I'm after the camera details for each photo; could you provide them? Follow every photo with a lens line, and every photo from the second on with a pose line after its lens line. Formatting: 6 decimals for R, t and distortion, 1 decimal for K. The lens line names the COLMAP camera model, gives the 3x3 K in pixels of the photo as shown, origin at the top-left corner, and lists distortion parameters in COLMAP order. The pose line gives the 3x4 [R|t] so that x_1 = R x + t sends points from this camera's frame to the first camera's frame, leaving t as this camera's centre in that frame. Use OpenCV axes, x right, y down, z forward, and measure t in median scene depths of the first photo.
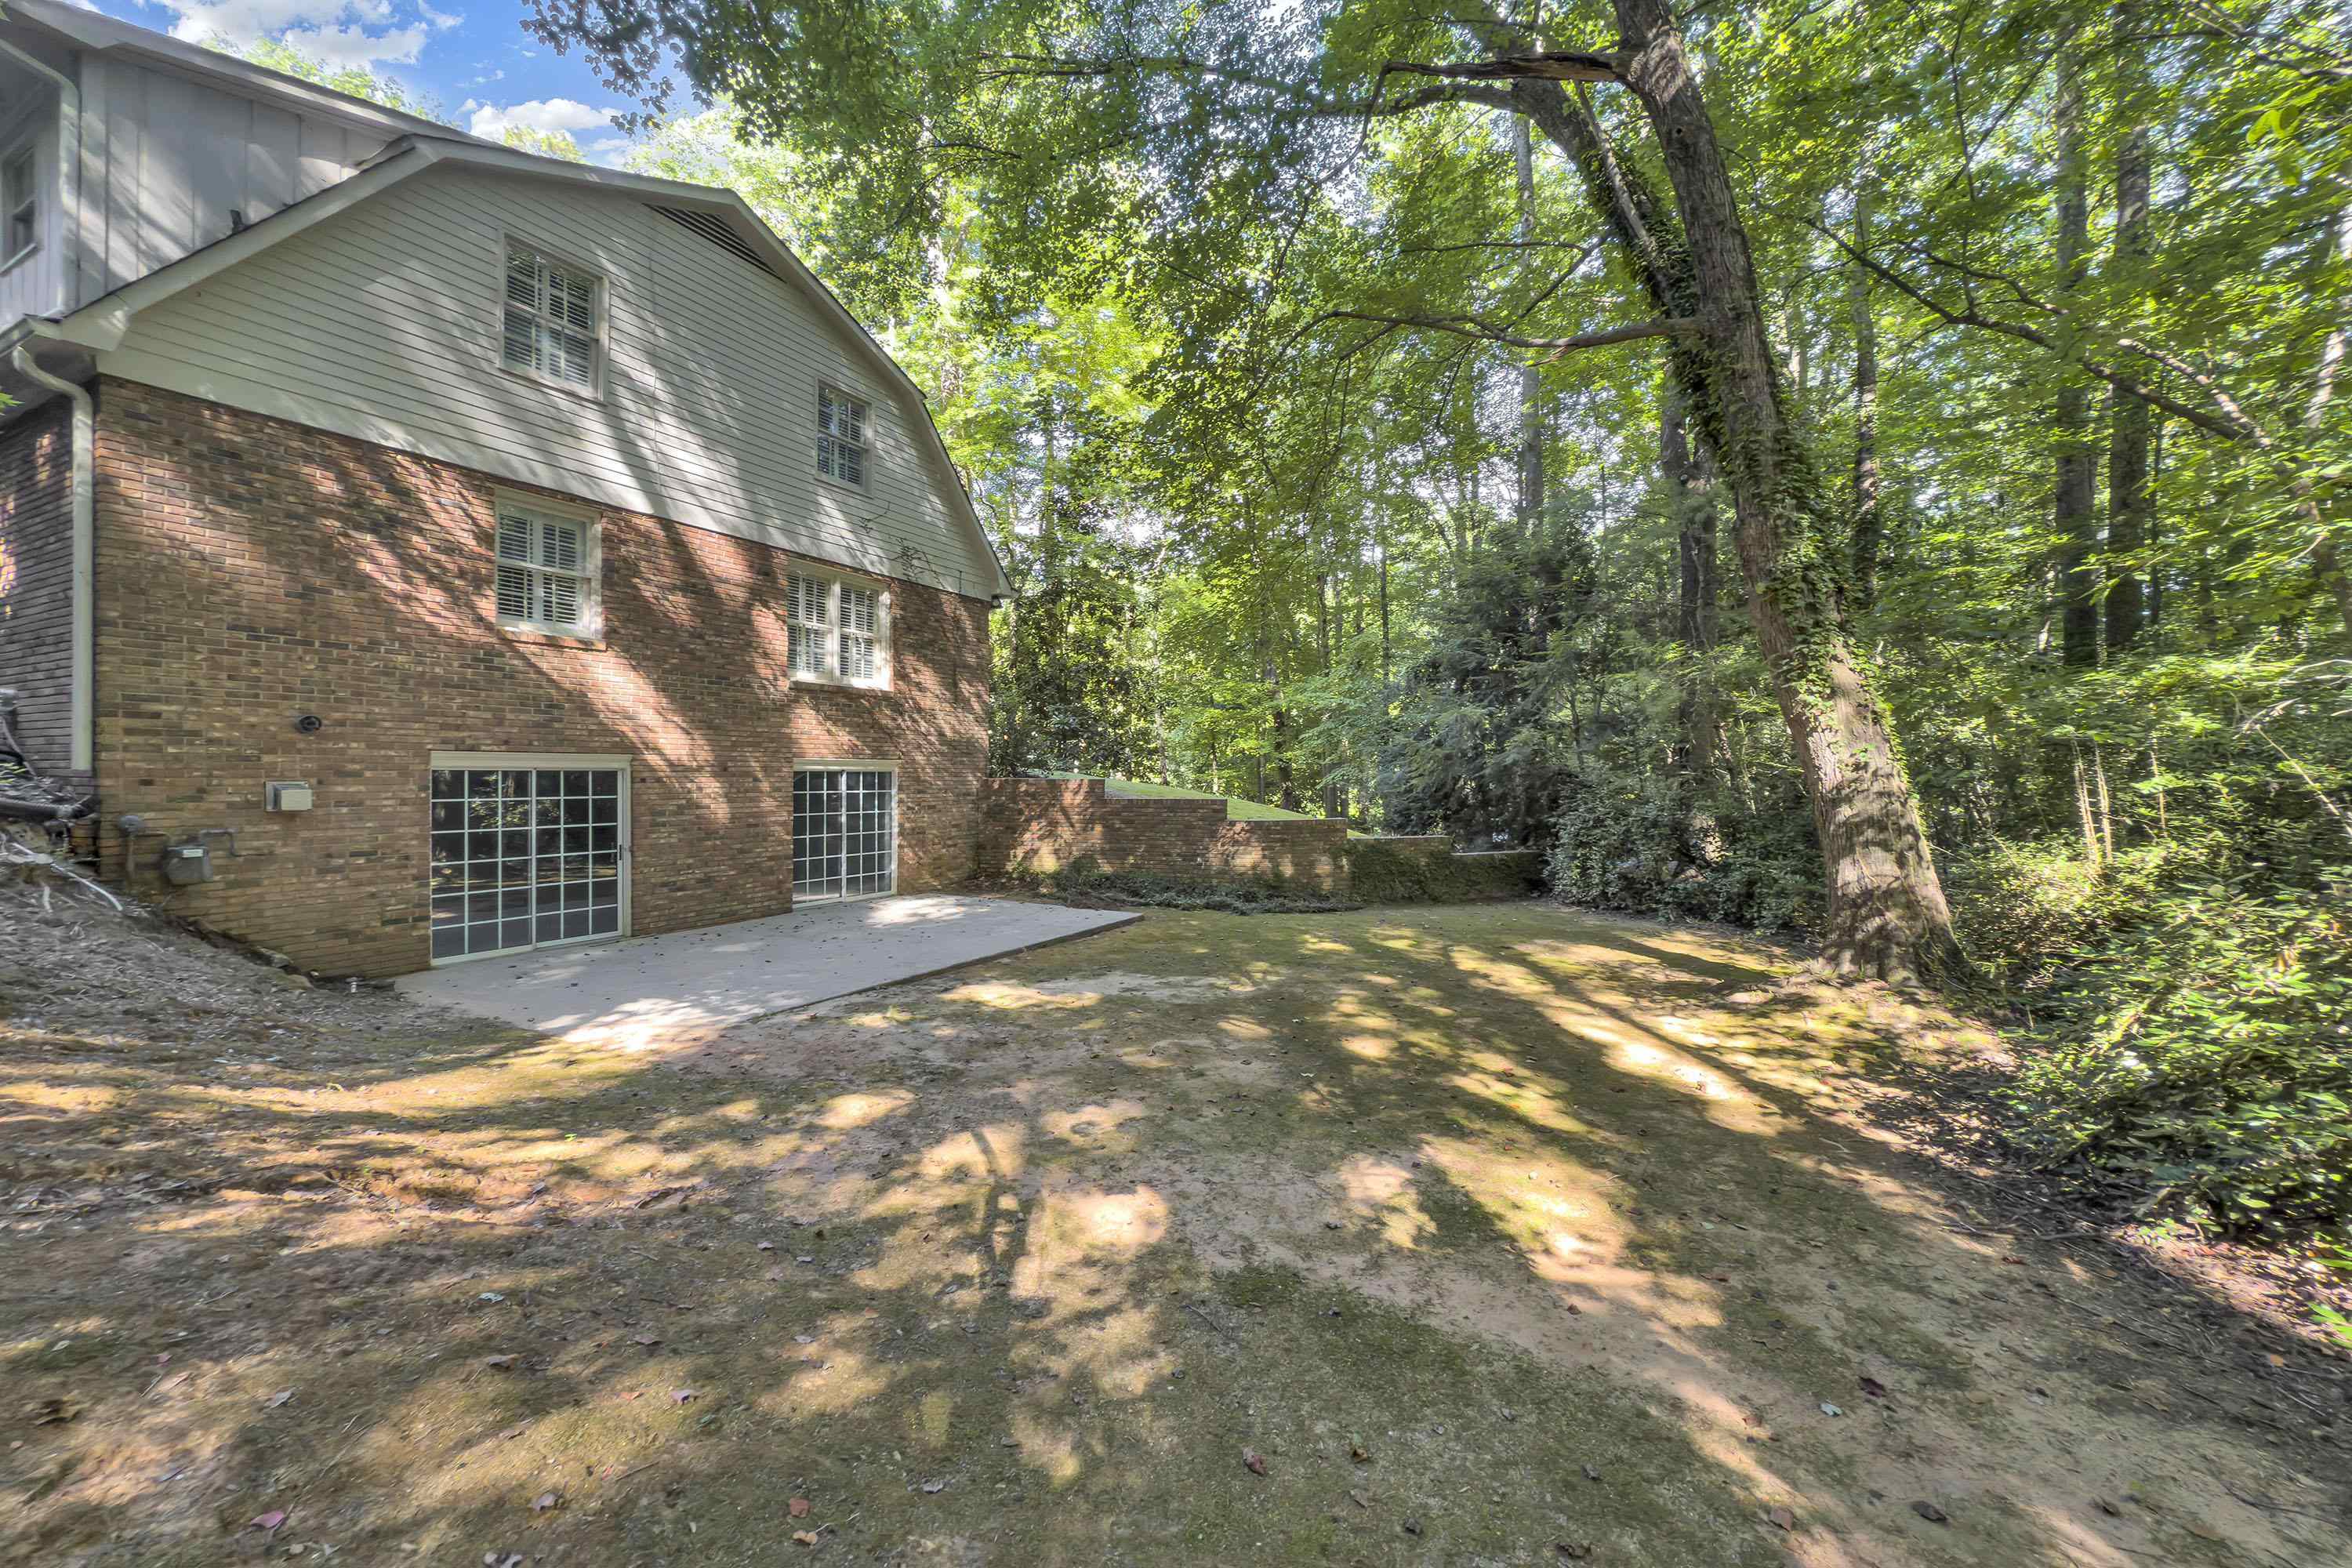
lens RADIAL K [[931.4, 0, 1158.5], [0, 931.4, 780.2], [0, 0, 1]] dist [0.001205, 0.000151]
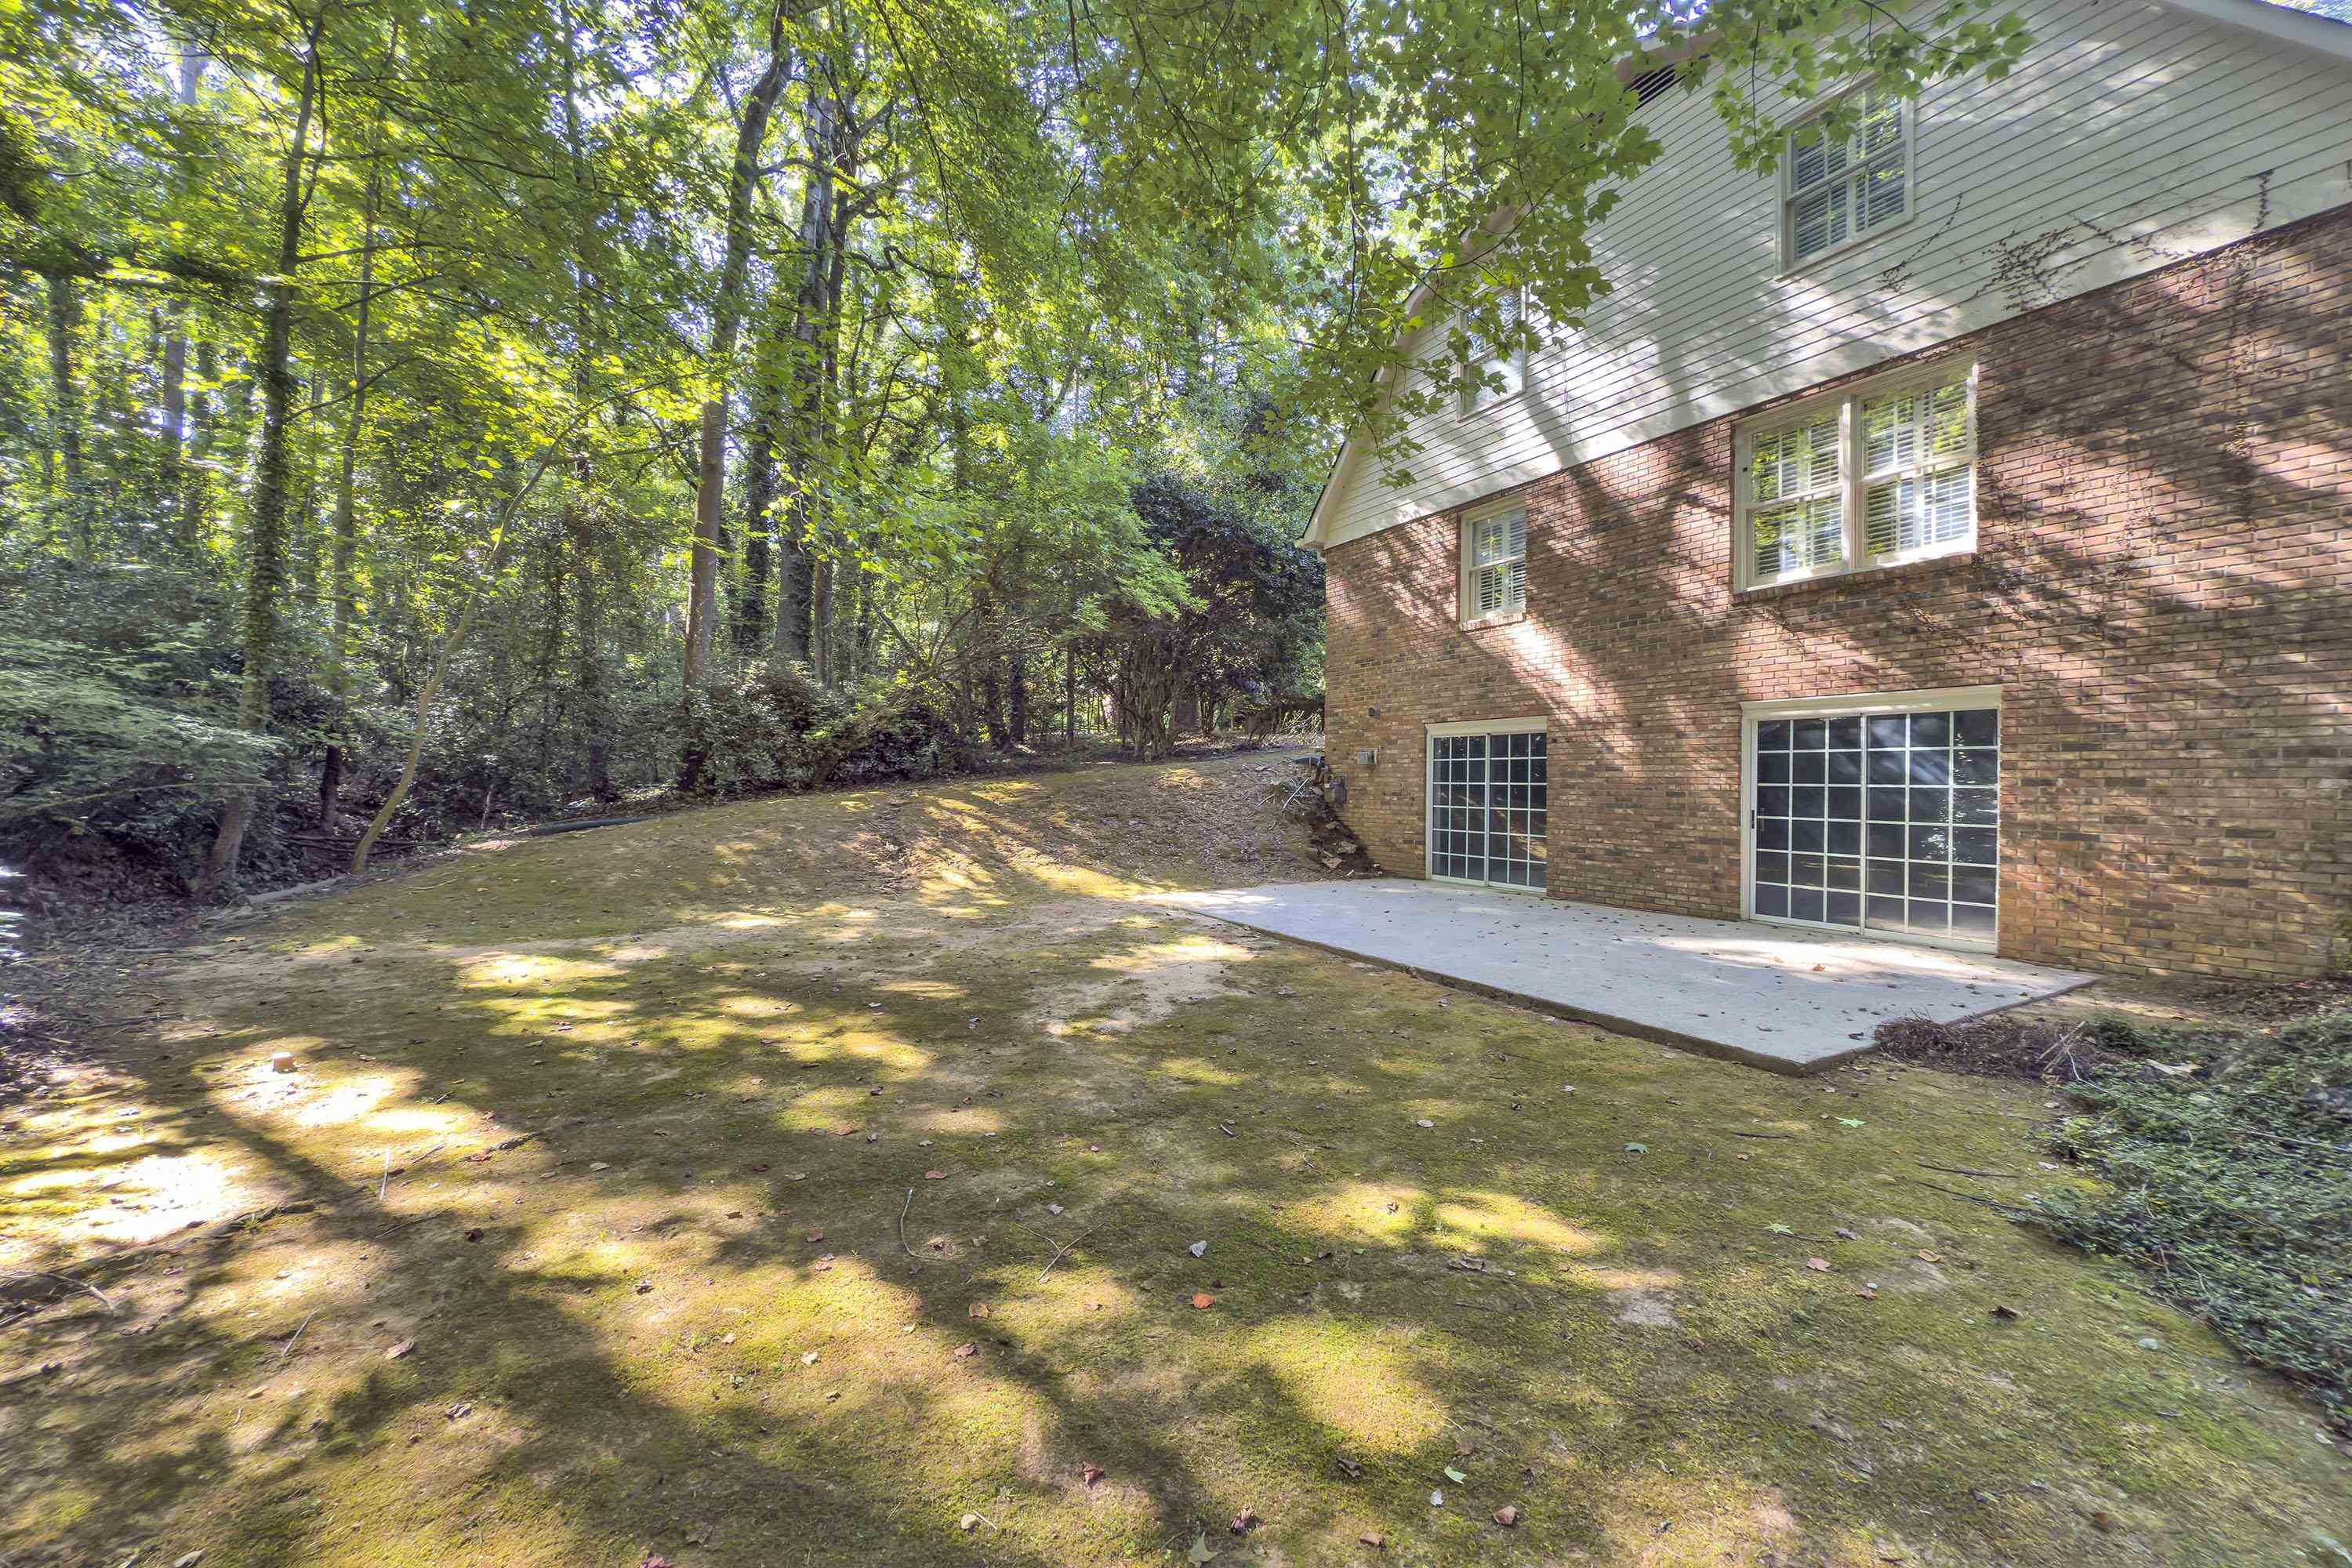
lens RADIAL K [[931.4, 0, 1158.5], [0, 931.4, 780.2], [0, 0, 1]] dist [0.001205, 0.000151]
pose [[-0.539494, -0.008975, -0.841941, 0.477741], [-0.015335, 0.999882, -0.000832, 0.047100], [0.841850, 0.012463, -0.539568, 1.126407]]
